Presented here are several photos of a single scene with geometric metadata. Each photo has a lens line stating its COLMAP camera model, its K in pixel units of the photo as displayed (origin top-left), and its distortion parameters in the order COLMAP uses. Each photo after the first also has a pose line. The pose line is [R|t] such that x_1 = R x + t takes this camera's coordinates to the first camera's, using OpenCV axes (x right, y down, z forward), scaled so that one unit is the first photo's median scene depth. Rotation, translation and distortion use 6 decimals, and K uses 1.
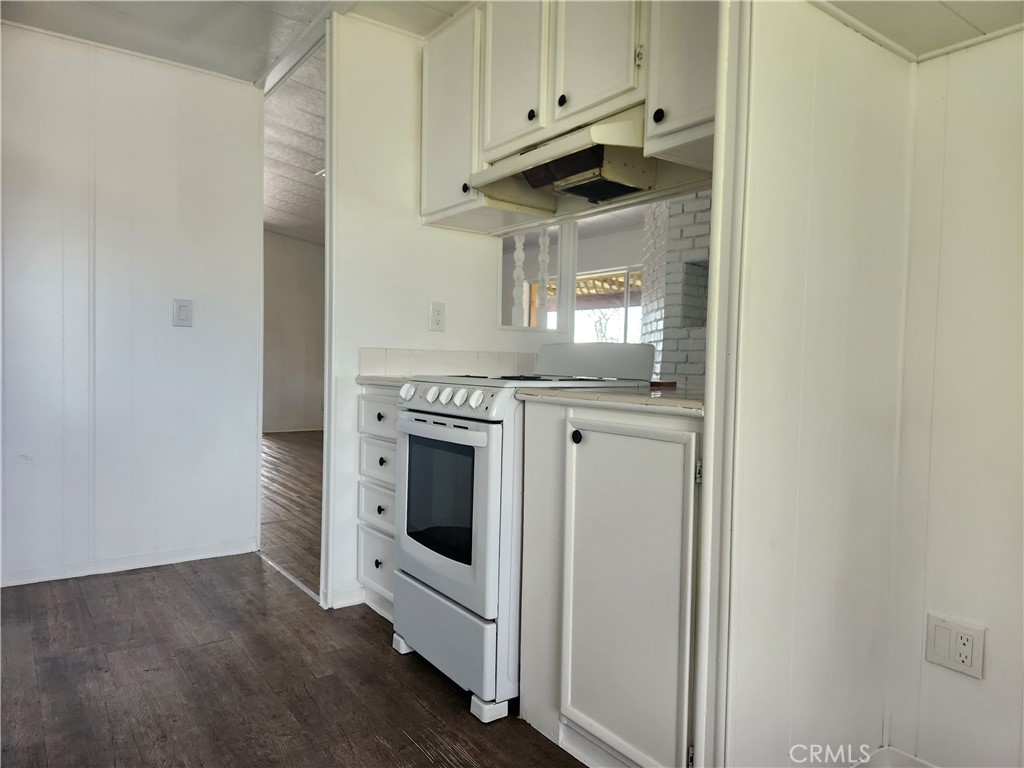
lens RADIAL K [[687.0, 0, 514.9], [0, 687.0, 383.4], [0, 0, 1]] dist [0.055807, -0.041889]
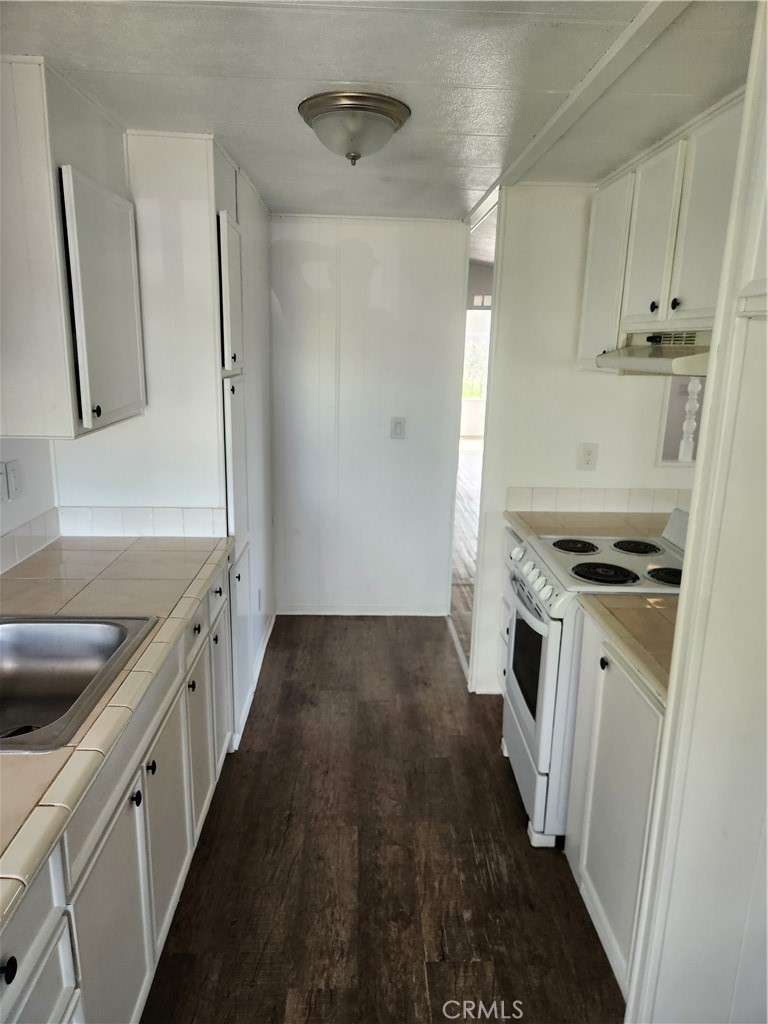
lens RADIAL K [[687.0, 0, 385.4], [0, 687.0, 512.2], [0, 0, 1]] dist [0.055807, -0.041889]
pose [[0.832034, 0.130892, -0.539061, 0.271078], [-0.026198, 0.979951, 0.197509, -0.277740], [0.554105, -0.150212, 0.818782, -0.066343]]
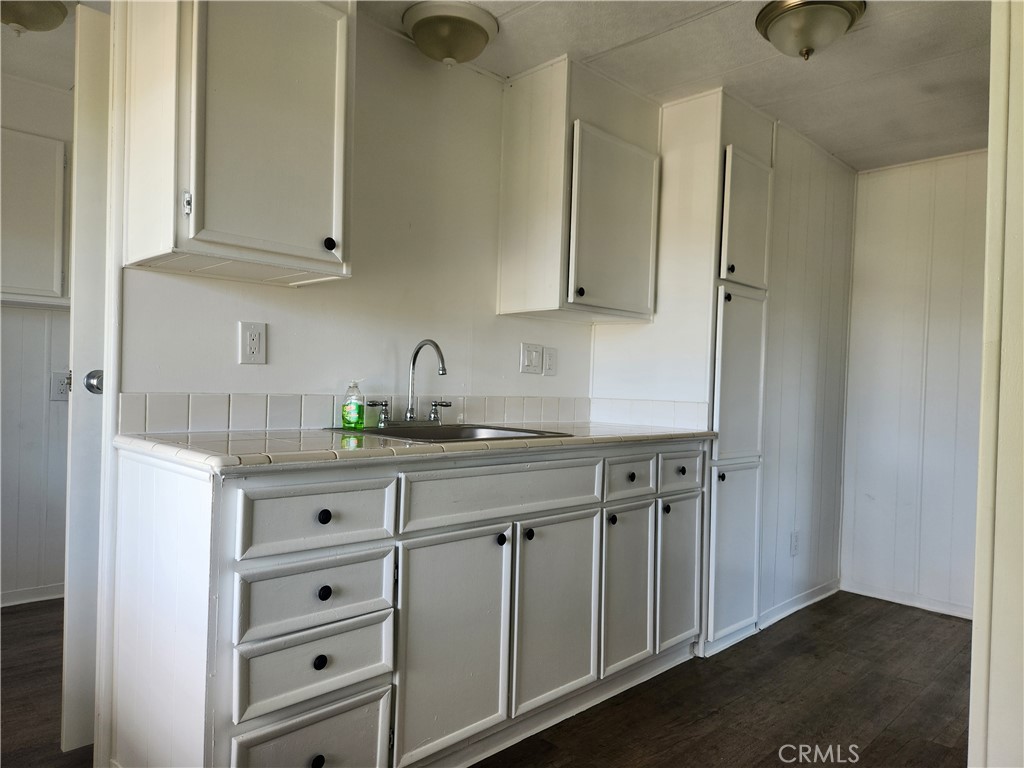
lens RADIAL K [[687.0, 0, 537.2], [0, 687.0, 398.0], [0, 0, 1]] dist [0.055807, -0.041889]
pose [[0.183725, 0.001985, -0.982976, 0.582836], [-0.060918, 0.998099, -0.009371, -0.036652], [0.981088, 0.061603, 0.183496, 0.188884]]
